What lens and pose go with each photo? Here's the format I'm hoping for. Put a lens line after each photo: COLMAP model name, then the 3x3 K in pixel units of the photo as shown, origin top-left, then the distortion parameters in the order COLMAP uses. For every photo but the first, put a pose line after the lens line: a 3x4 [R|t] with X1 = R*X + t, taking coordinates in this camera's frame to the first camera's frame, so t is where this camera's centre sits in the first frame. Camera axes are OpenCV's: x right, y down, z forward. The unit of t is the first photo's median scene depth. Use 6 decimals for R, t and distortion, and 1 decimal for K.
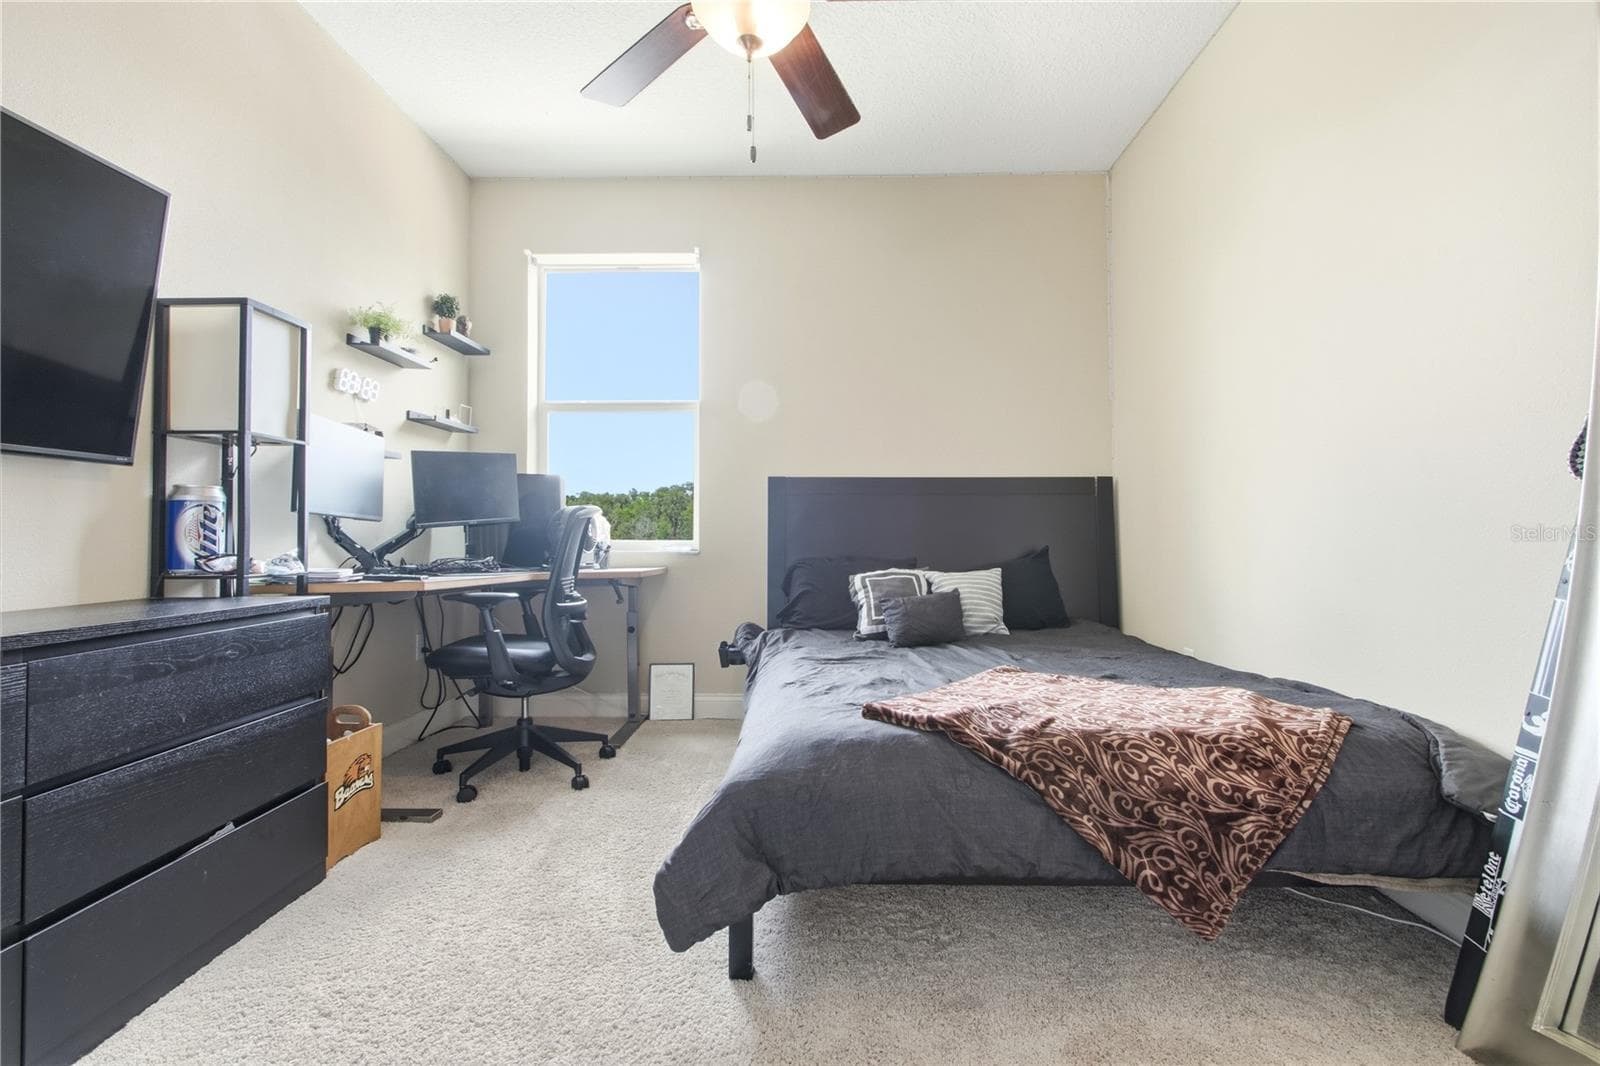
lens RADIAL K [[750.9, 0, 793.3], [0, 750.9, 538.6], [0, 0, 1]] dist [0.002230, -0.003464]
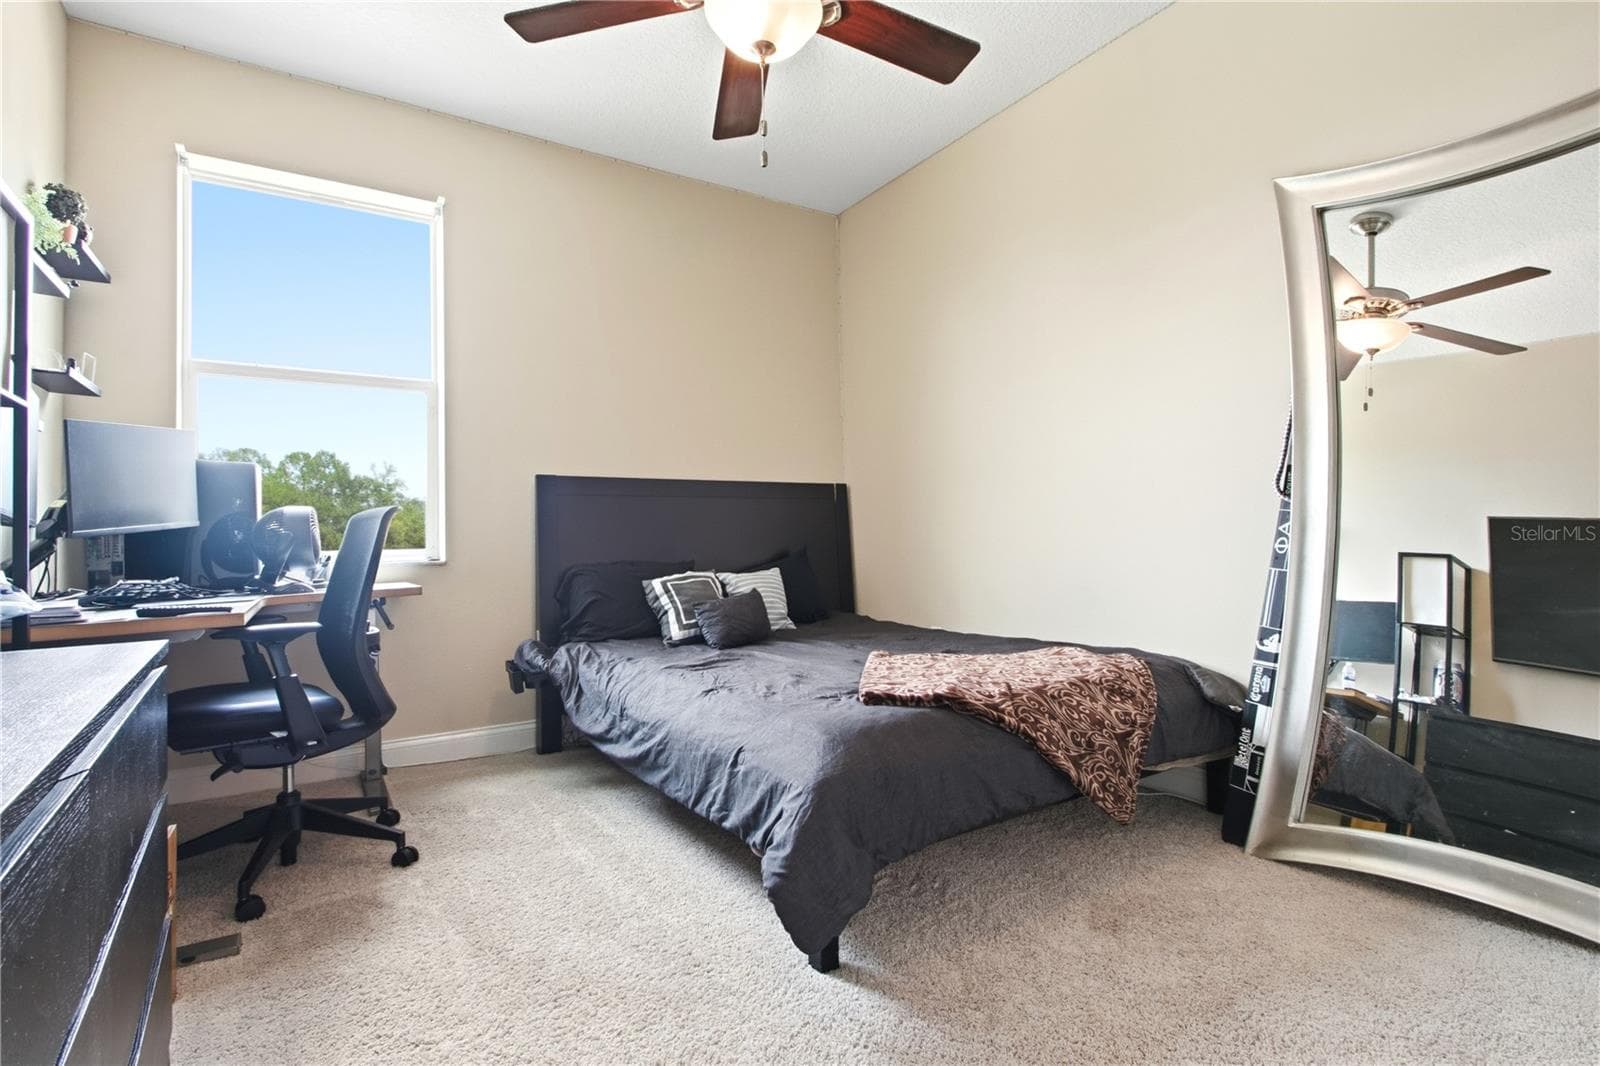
lens RADIAL K [[794.8, 0, 802.9], [0, 794.8, 526.8], [0, 0, 1]] dist [0.004466, -0.000008]
pose [[0.820145, -0.006871, 0.572115, -0.661883], [0.016945, 0.999781, -0.012285, -0.007379], [-0.571905, 0.019770, 0.820081, 0.105394]]
